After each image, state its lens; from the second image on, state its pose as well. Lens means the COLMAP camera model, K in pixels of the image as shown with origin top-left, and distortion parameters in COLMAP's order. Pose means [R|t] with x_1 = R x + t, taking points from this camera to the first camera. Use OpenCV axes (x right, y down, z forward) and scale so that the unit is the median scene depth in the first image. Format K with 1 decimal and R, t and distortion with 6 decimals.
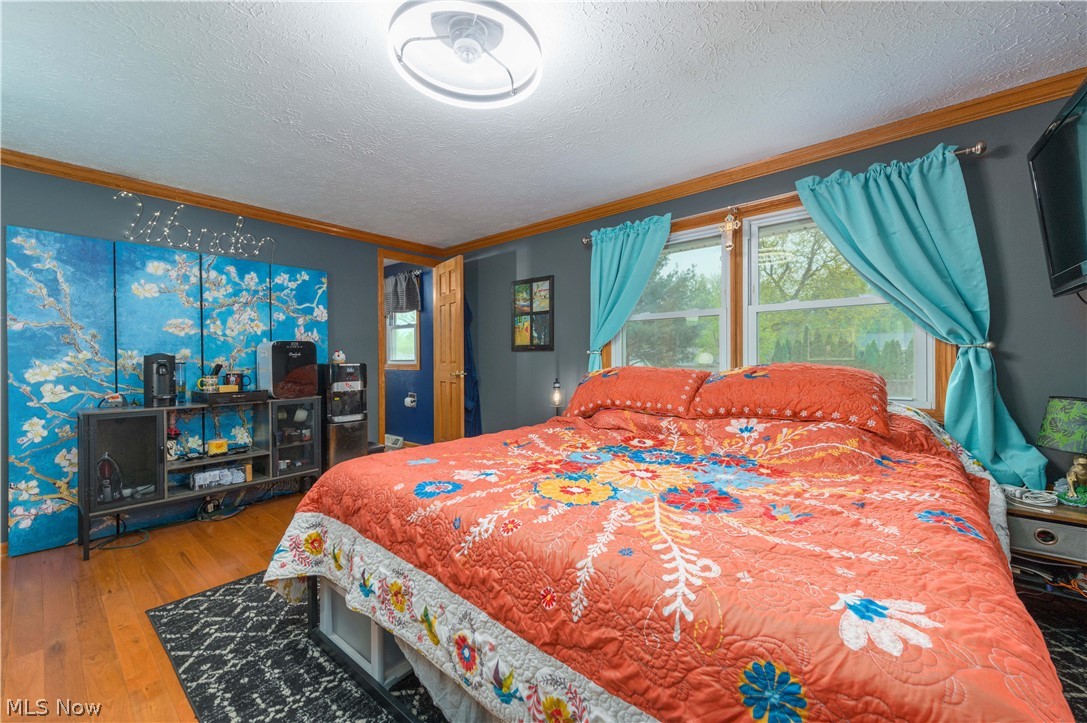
lens RADIAL K [[427.1, 0, 558.8], [0, 427.1, 361.0], [0, 0, 1]] dist [0.019710, -0.006610]
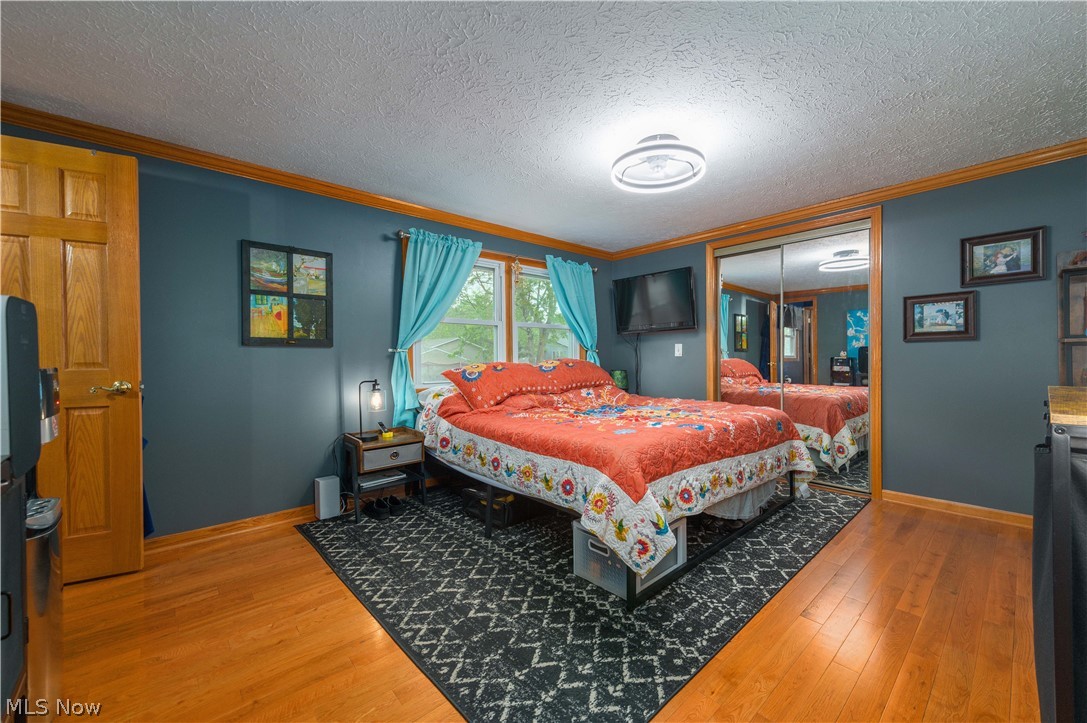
lens RADIAL K [[427.1, 0, 558.8], [0, 427.1, 361.0], [0, 0, 1]] dist [0.019710, -0.006610]
pose [[0.134513, -0.005751, 0.990895, -1.197598], [0.012320, 0.999916, 0.004131, 0.006412], [-0.990835, 0.011653, 0.134572, 0.740526]]
